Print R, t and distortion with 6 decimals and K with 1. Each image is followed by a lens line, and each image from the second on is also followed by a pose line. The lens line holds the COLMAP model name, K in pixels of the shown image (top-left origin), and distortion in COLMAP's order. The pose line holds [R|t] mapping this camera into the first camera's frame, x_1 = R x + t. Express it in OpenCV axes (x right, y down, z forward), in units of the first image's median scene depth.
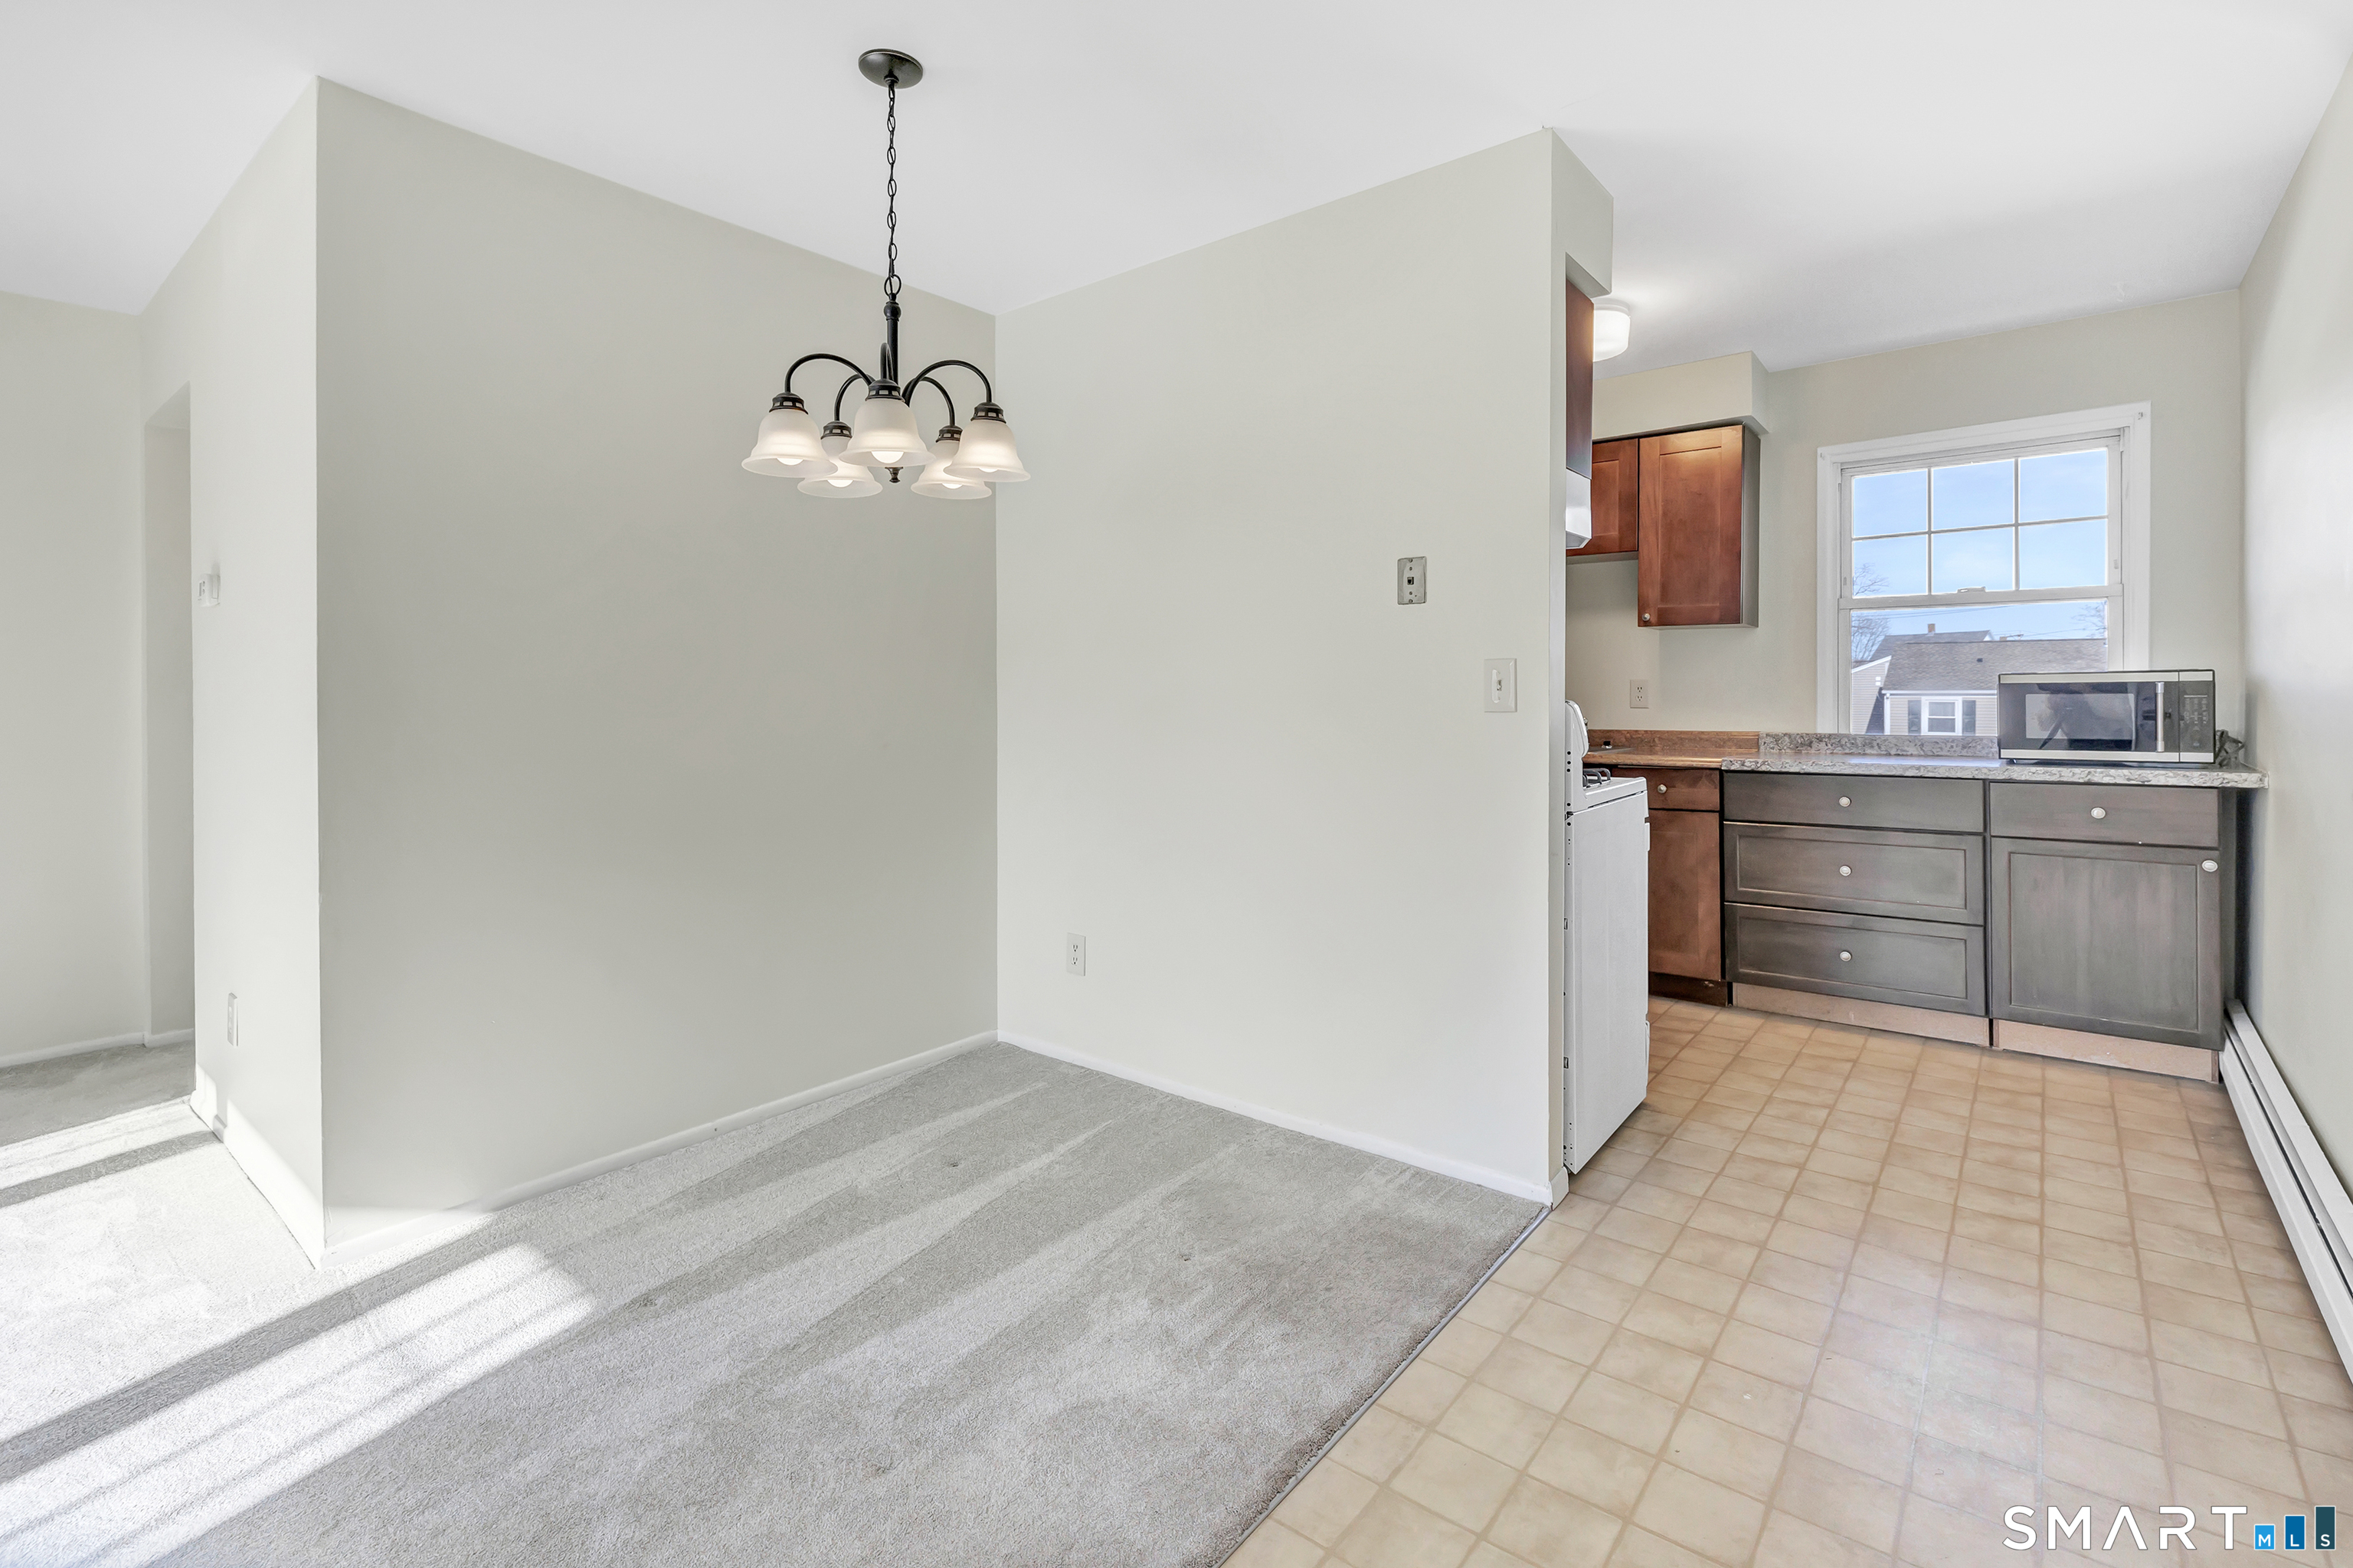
lens RADIAL K [[1060.8, 0, 1223.1], [0, 1060.8, 693.6], [0, 0, 1]] dist [0.000694, 0.000221]
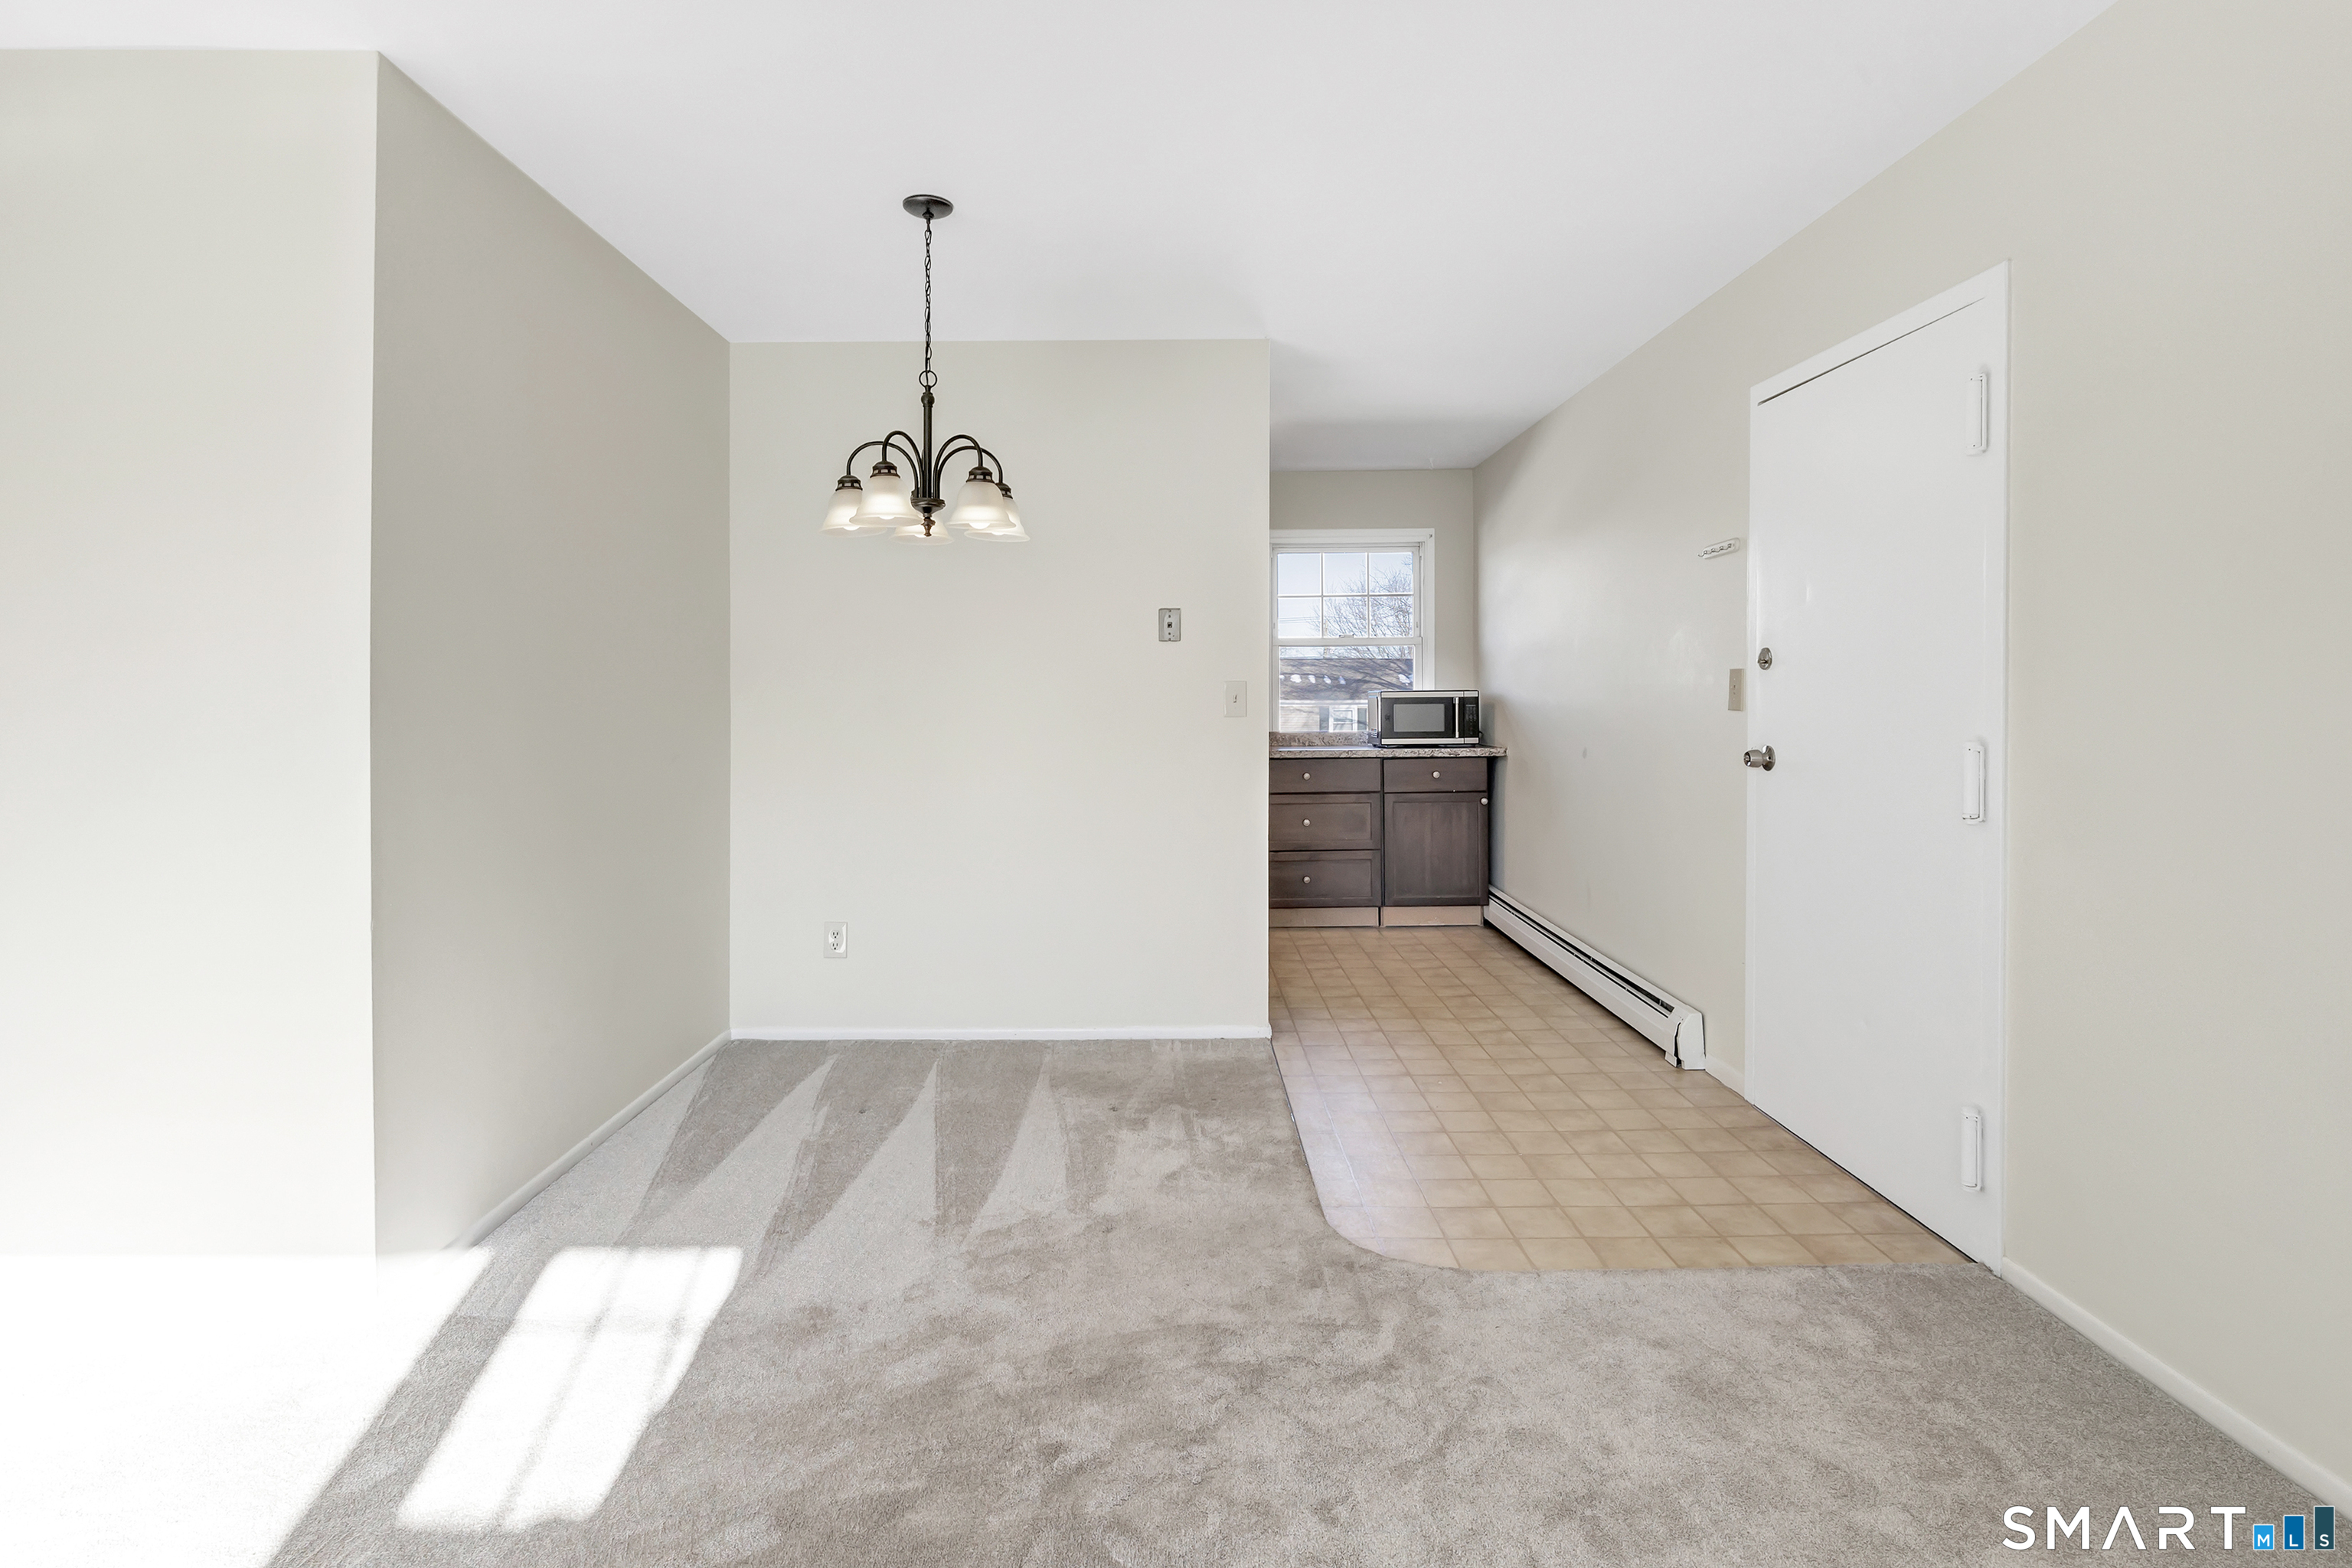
lens RADIAL K [[1060.4, 0, 1222.5], [0, 1060.4, 693.6], [0, 0, 1]] dist [0.000694, 0.000221]
pose [[0.785373, 0.005271, 0.619000, -0.471720], [0.000235, 0.999961, -0.008813, -0.001731], [-0.619023, 0.007066, 0.785341, -0.111933]]
